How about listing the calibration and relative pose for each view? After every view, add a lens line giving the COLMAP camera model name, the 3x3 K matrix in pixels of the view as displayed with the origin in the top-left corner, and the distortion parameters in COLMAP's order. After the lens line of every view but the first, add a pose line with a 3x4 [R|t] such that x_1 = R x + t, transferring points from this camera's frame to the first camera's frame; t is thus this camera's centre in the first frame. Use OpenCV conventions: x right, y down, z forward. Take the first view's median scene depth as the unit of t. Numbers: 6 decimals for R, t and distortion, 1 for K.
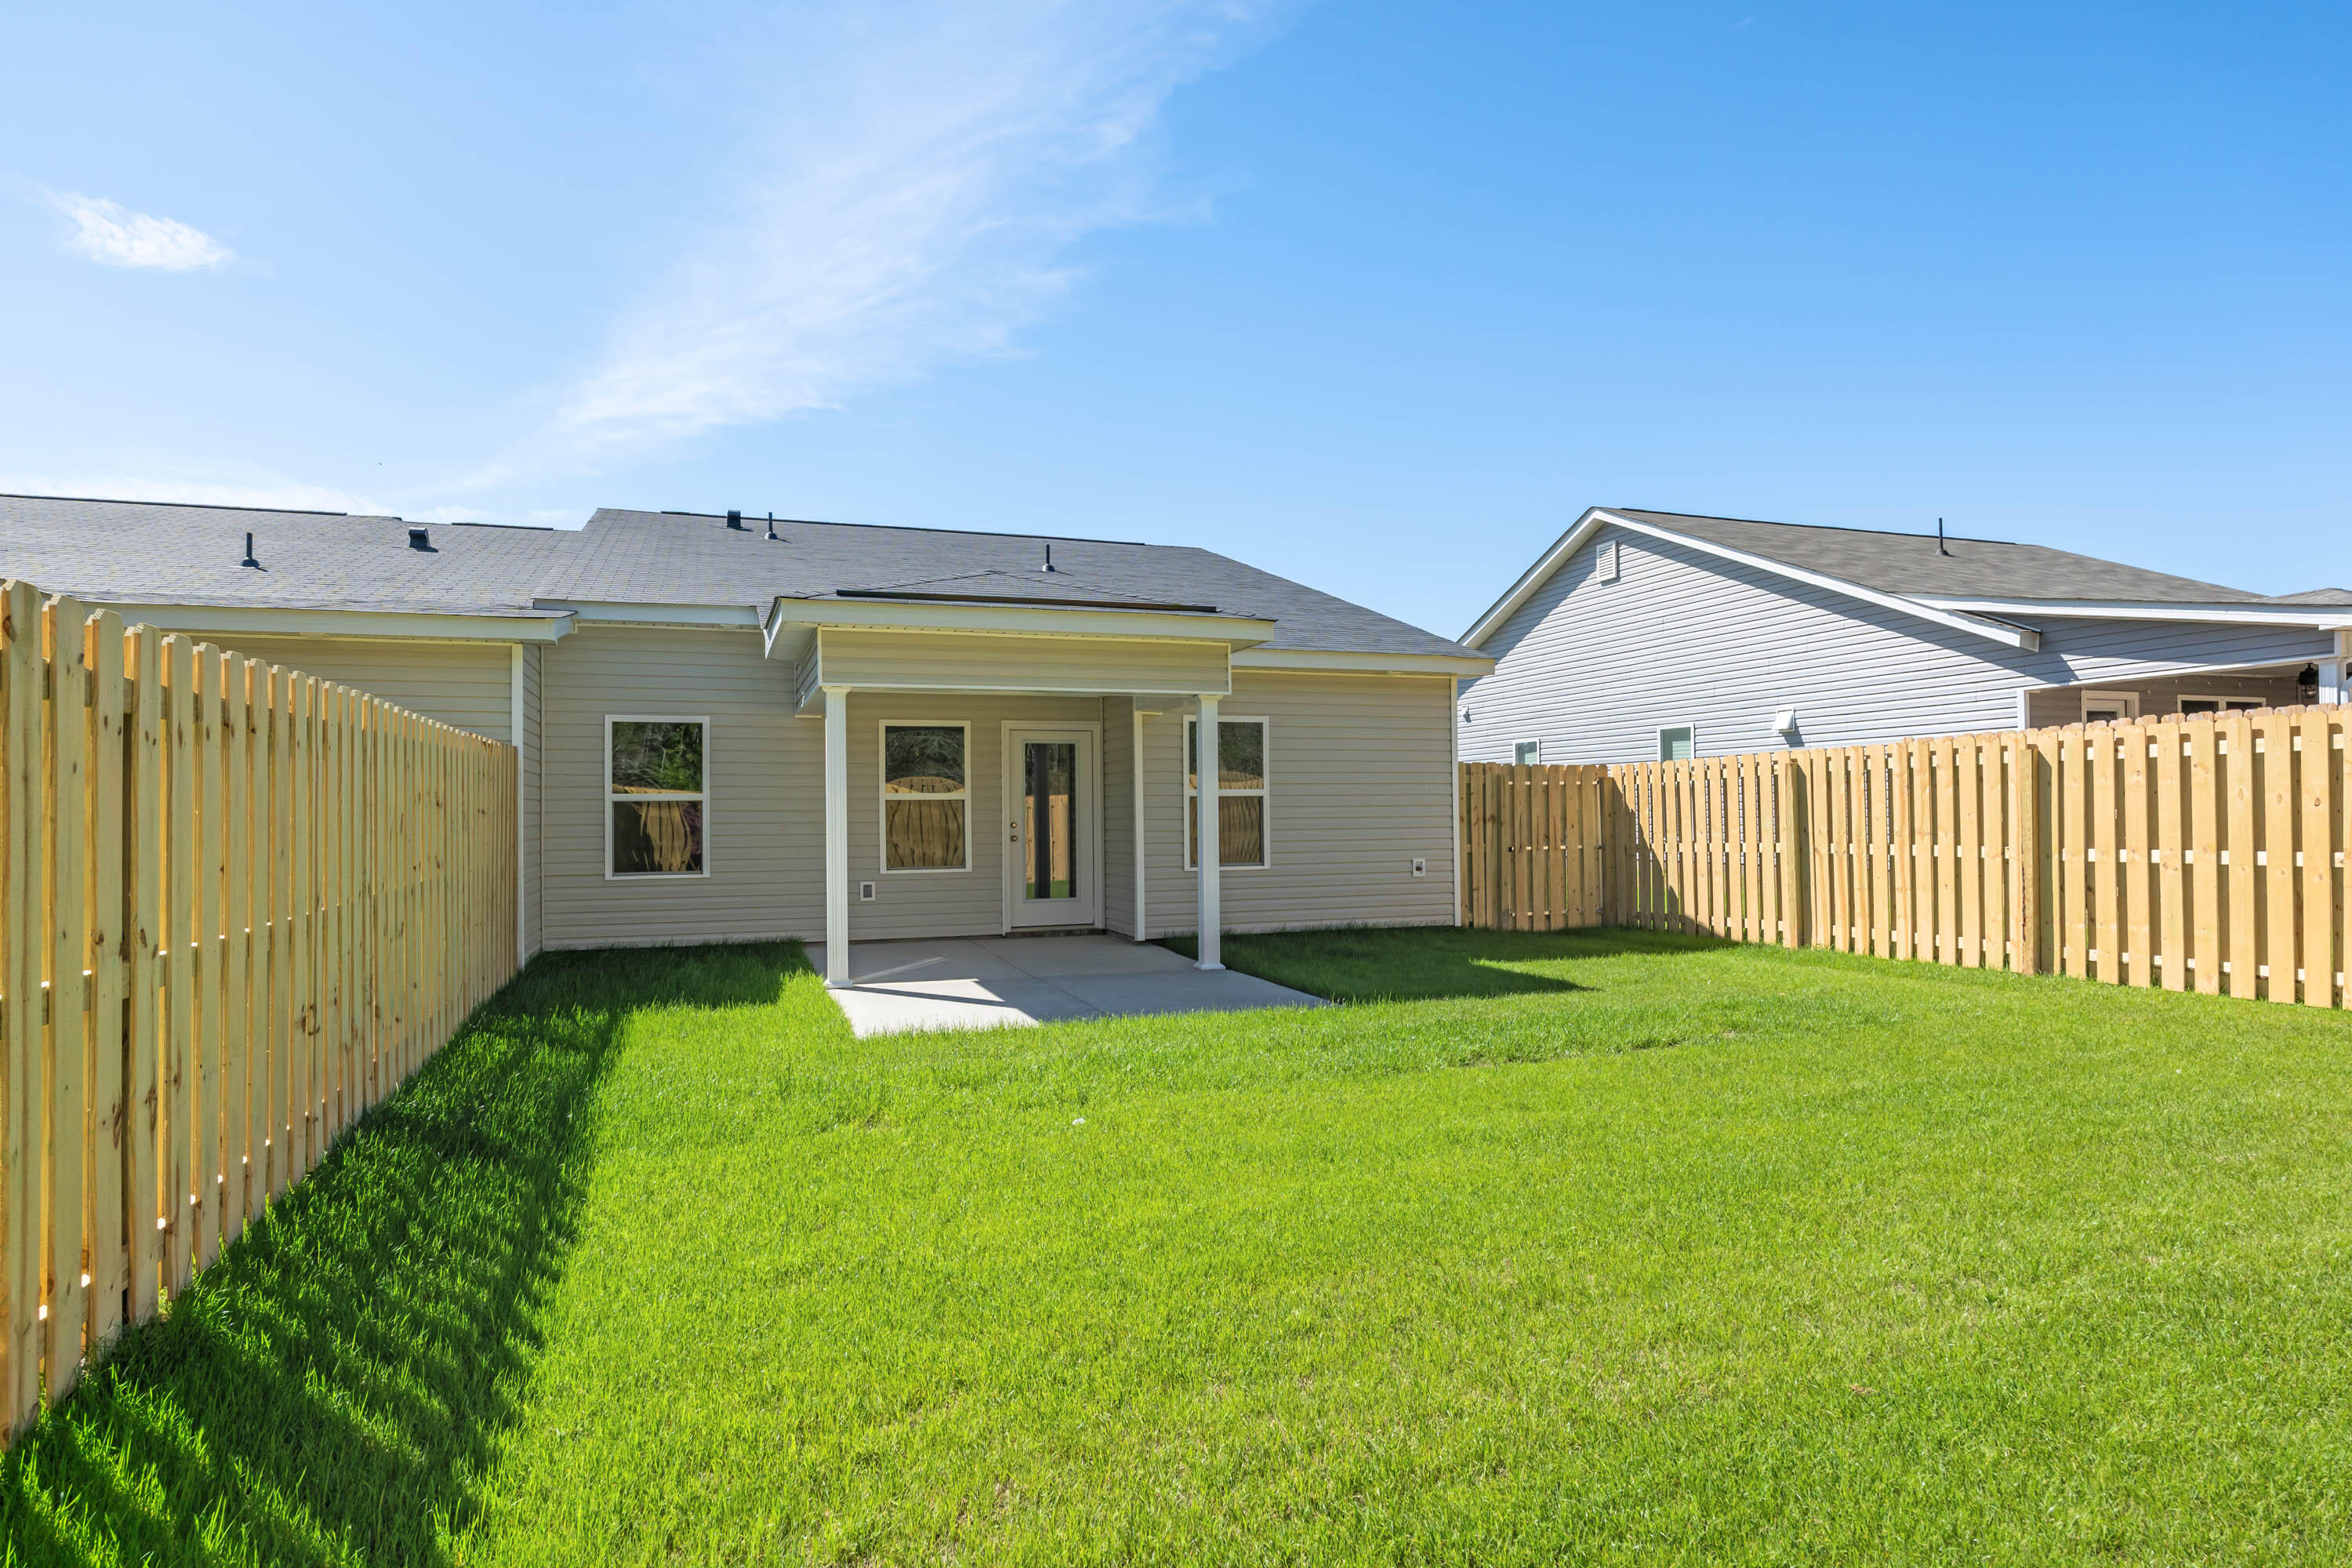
lens RADIAL K [[1372.9, 0, 1201.0], [0, 1372.9, 798.3], [0, 0, 1]] dist [0.051337, -0.009747]
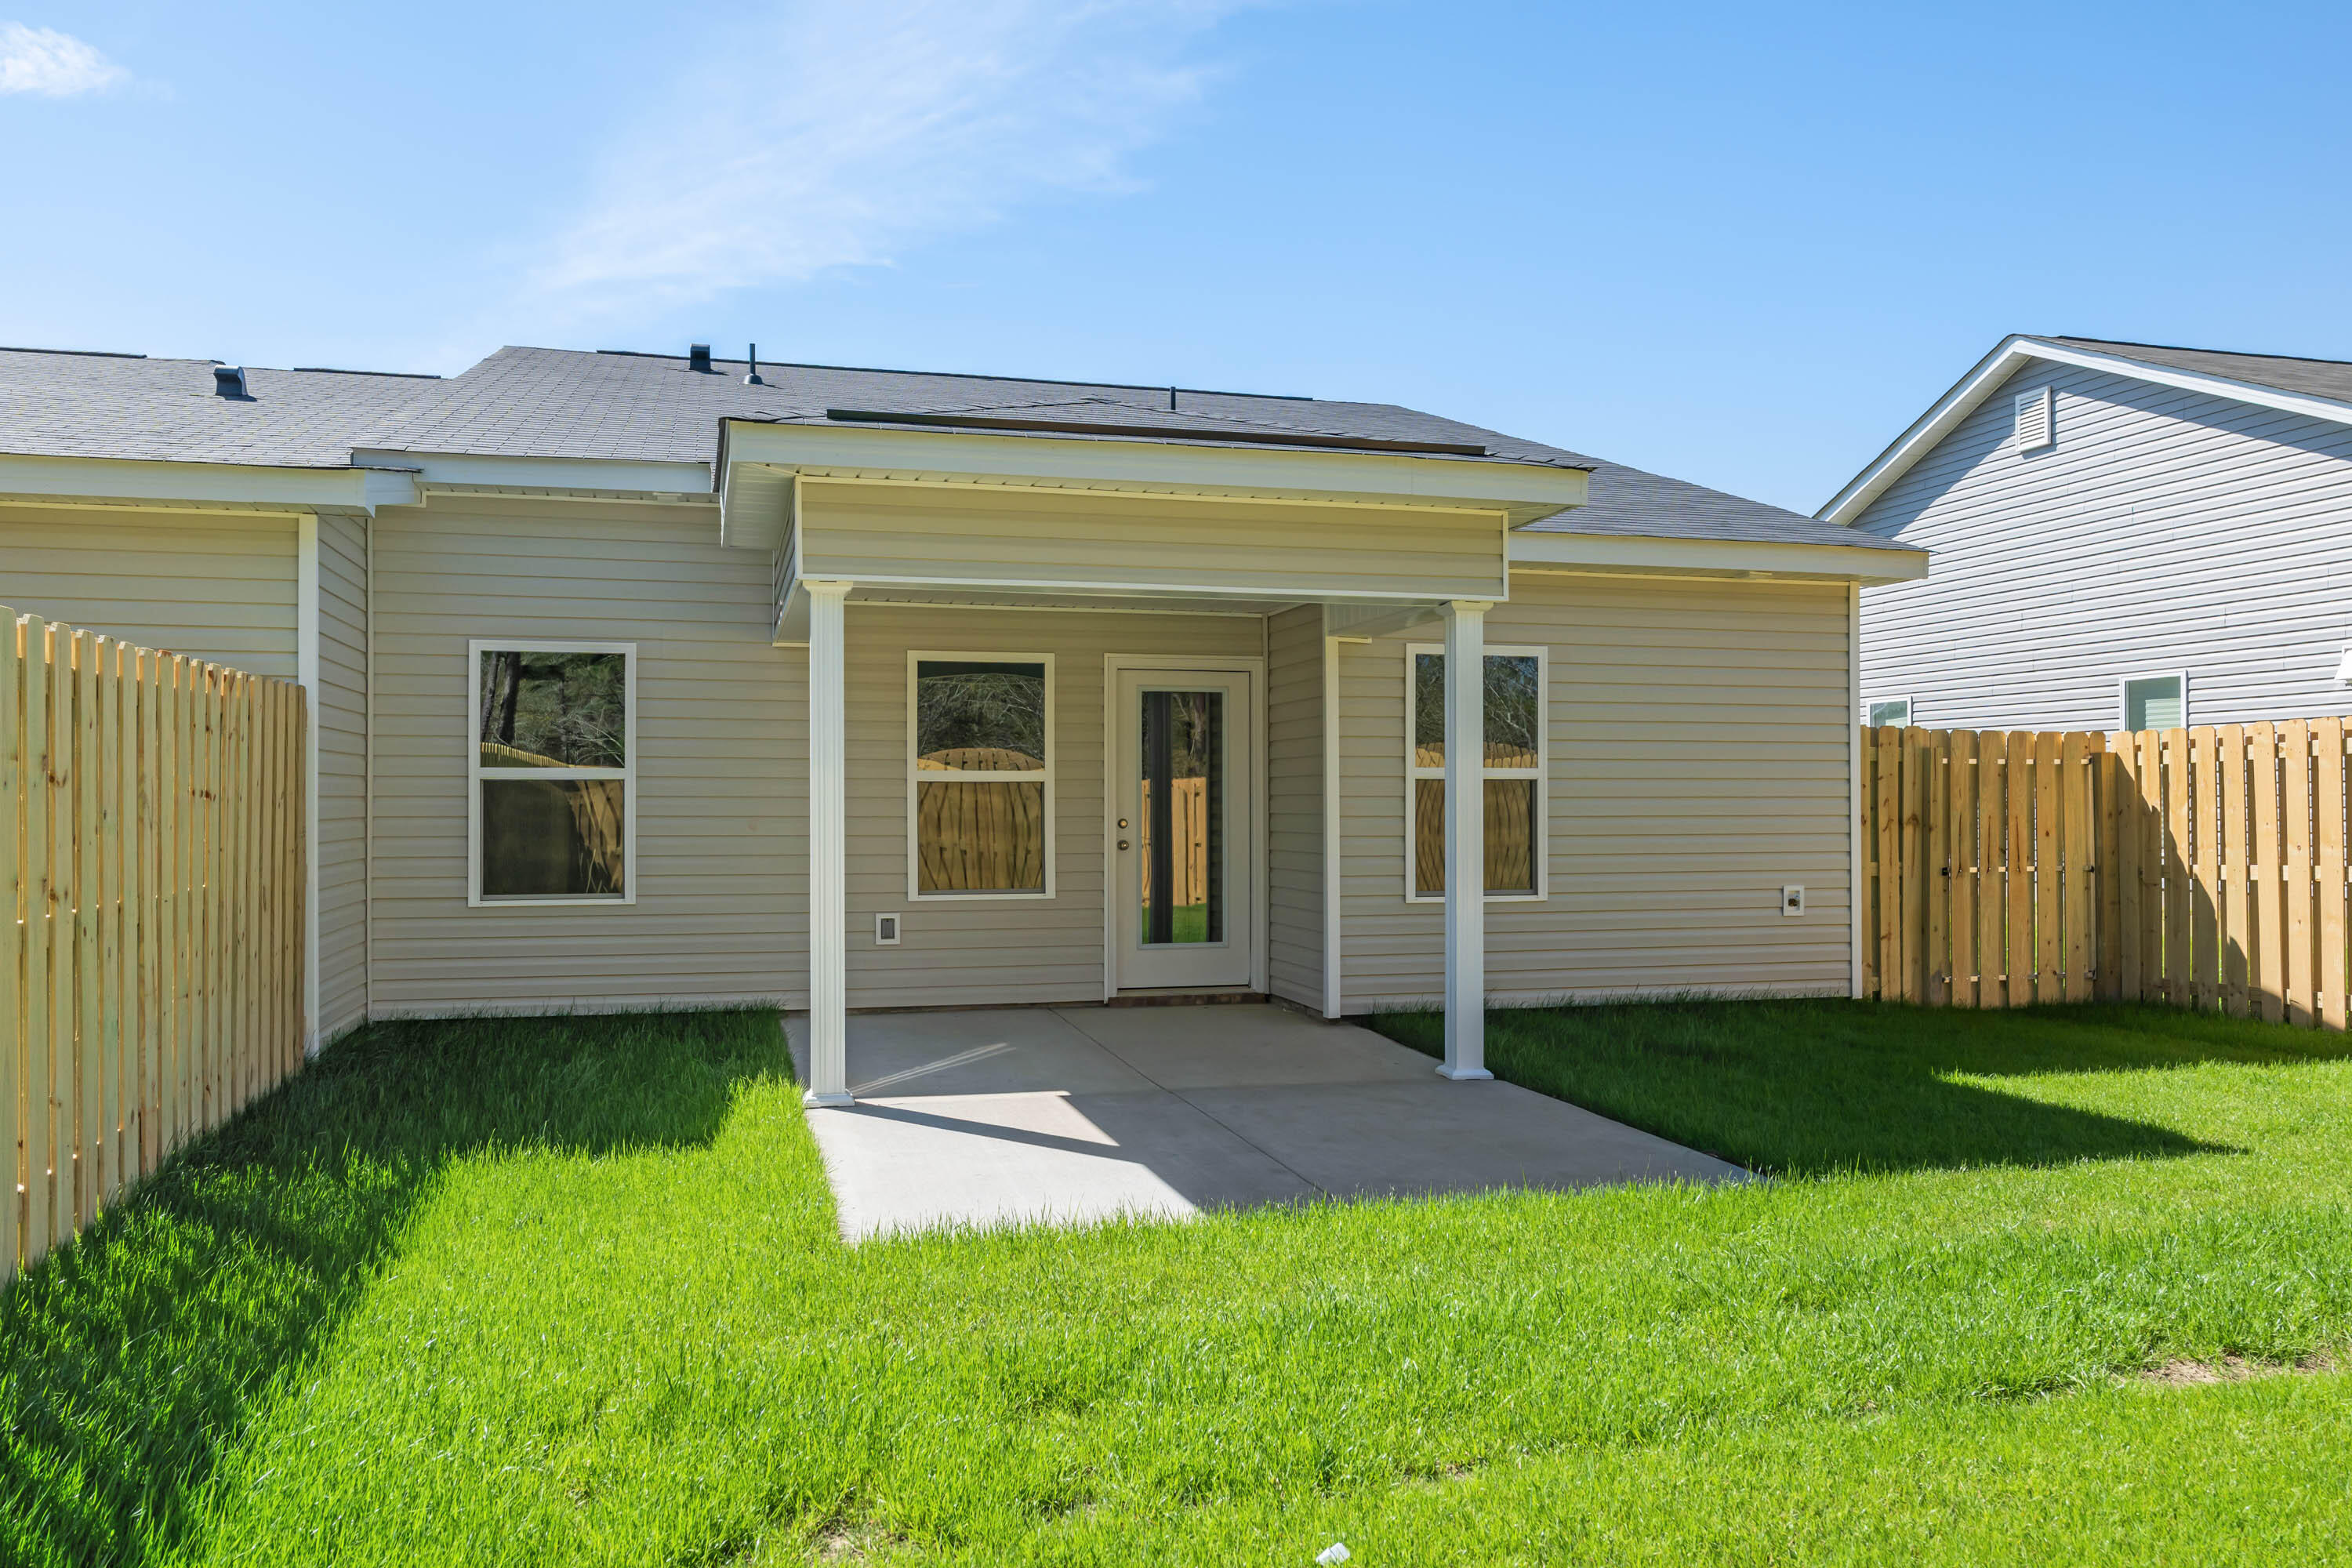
lens RADIAL K [[1810.7, 0, 1224.7], [0, 1810.7, 804.8], [0, 0, 1]] dist [0.030951, 0.011487]
pose [[0.997327, 0.008623, -0.072551, -0.032440], [-0.007691, 0.999884, 0.013125, 0.000137], [0.072655, -0.012532, 0.997278, 0.194369]]
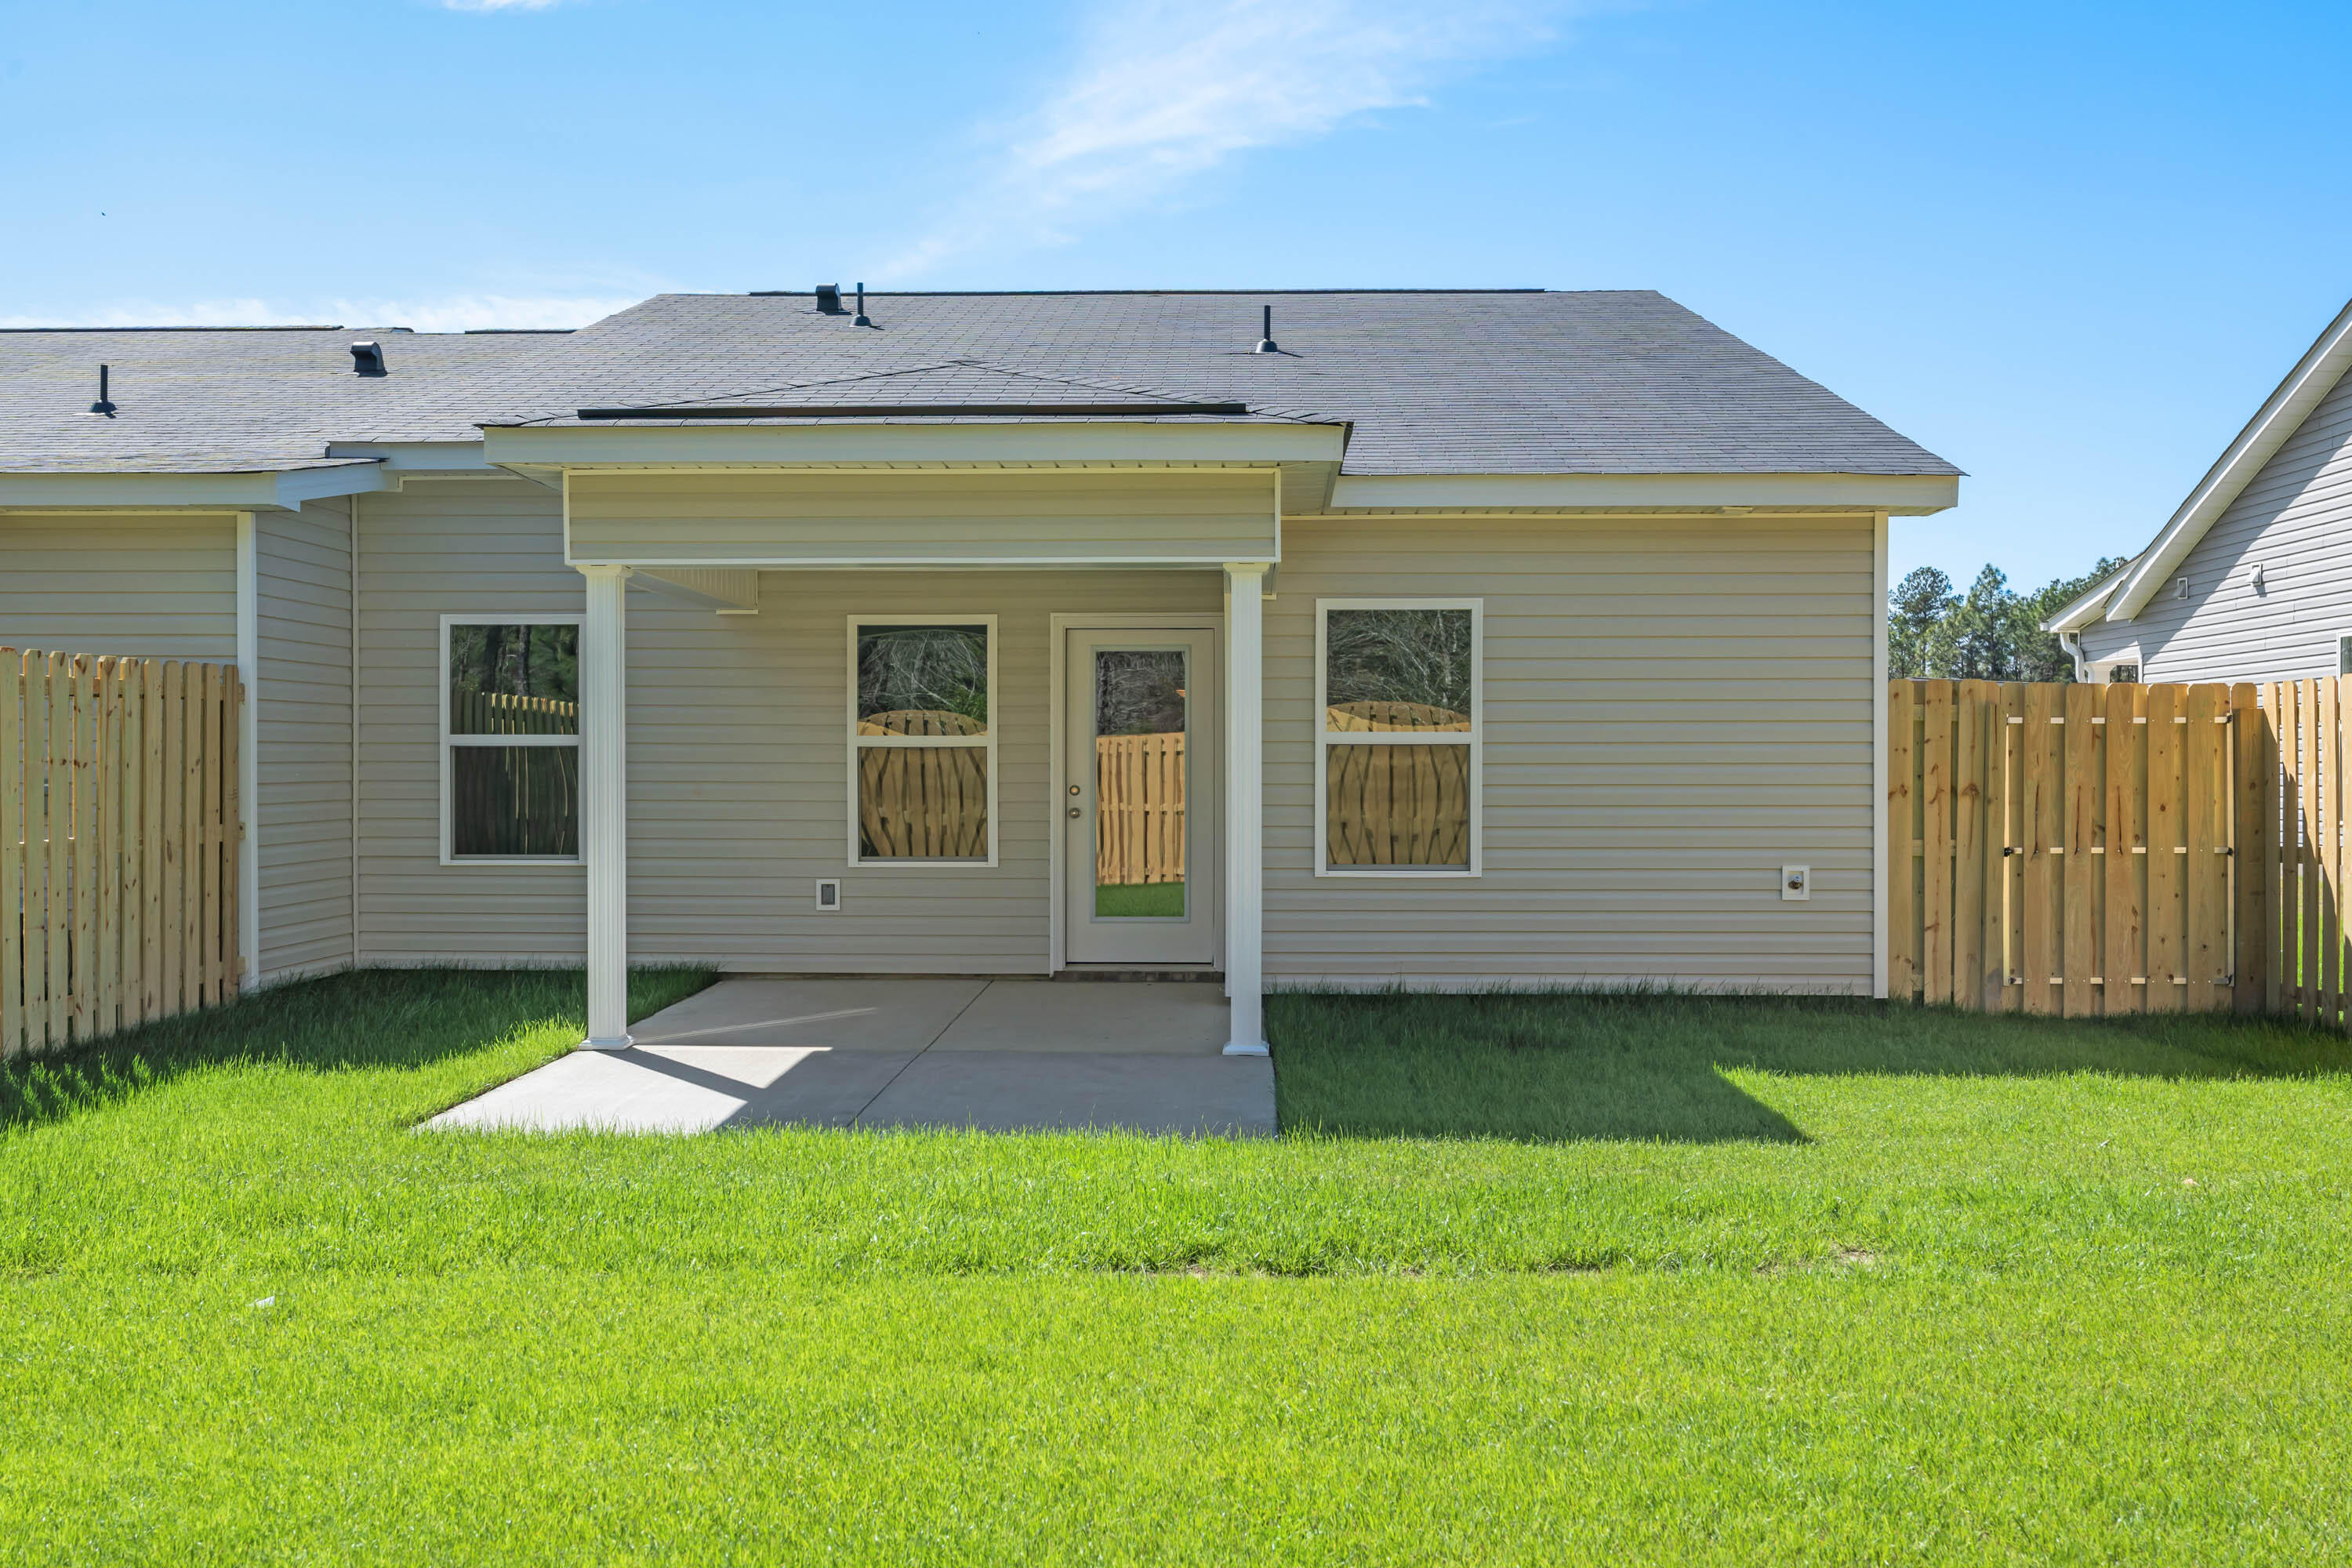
lens RADIAL K [[2275.0, 0, 1175.6], [0, 2275.0, 771.9], [0, 0, 1]] dist [0.043036, 0.000000]
pose [[0.927092, 0.011119, -0.374668, 0.267612], [-0.004992, 0.999838, 0.017320, -0.005328], [0.374800, -0.014187, 0.926997, 0.112204]]
